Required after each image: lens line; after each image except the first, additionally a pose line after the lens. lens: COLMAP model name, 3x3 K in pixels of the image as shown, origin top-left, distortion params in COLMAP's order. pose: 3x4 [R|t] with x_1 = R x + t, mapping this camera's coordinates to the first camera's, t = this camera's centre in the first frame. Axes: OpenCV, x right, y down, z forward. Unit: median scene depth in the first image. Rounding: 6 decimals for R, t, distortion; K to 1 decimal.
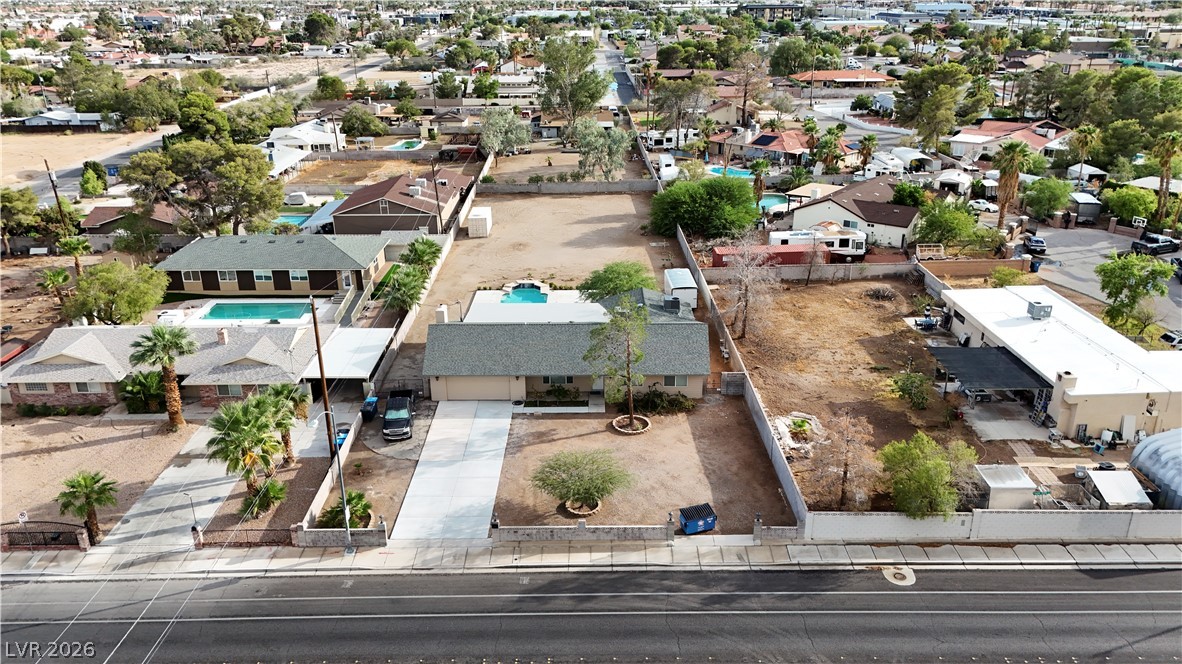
lens RADIAL K [[845.7, 0, 590.4], [0, 845.7, 315.0], [0, 0, 1]] dist [0.038011, -0.001529]
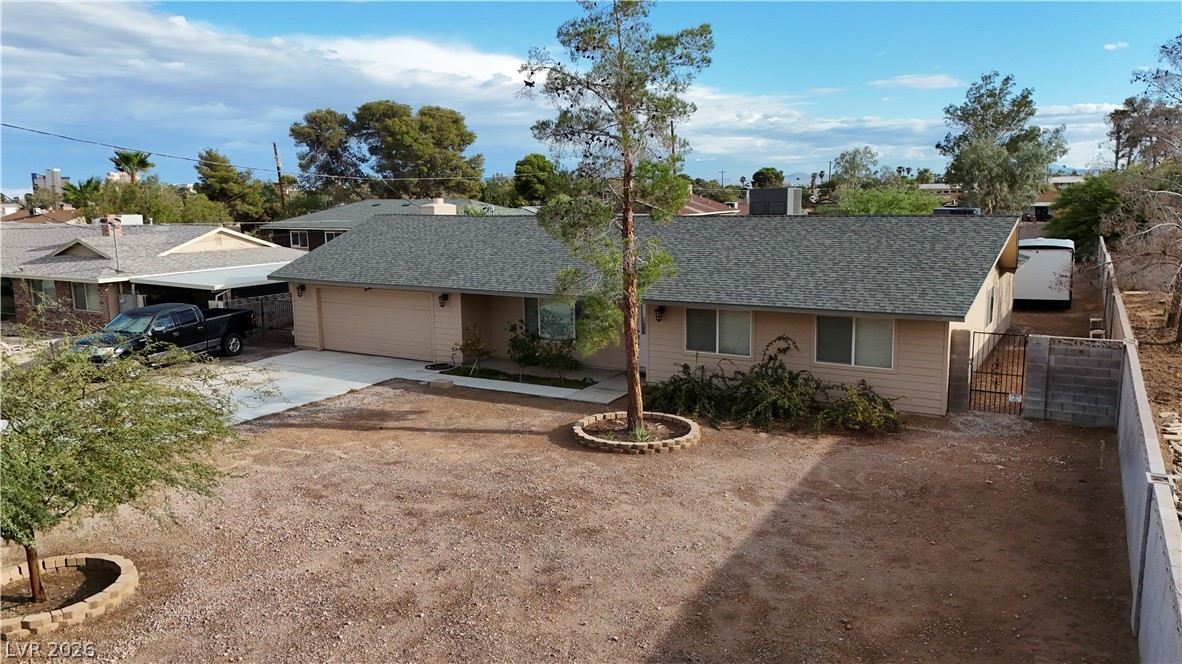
lens RADIAL K [[866.0, 0, 591.0], [0, 866.0, 332.0], [0, 0, 1]] dist [0.011987, 0.000010]
pose [[0.863697, 0.074027, -0.498546, 0.186519], [-0.167431, 0.975122, -0.145271, 0.143670], [0.475389, 0.208942, 0.854604, 0.730007]]
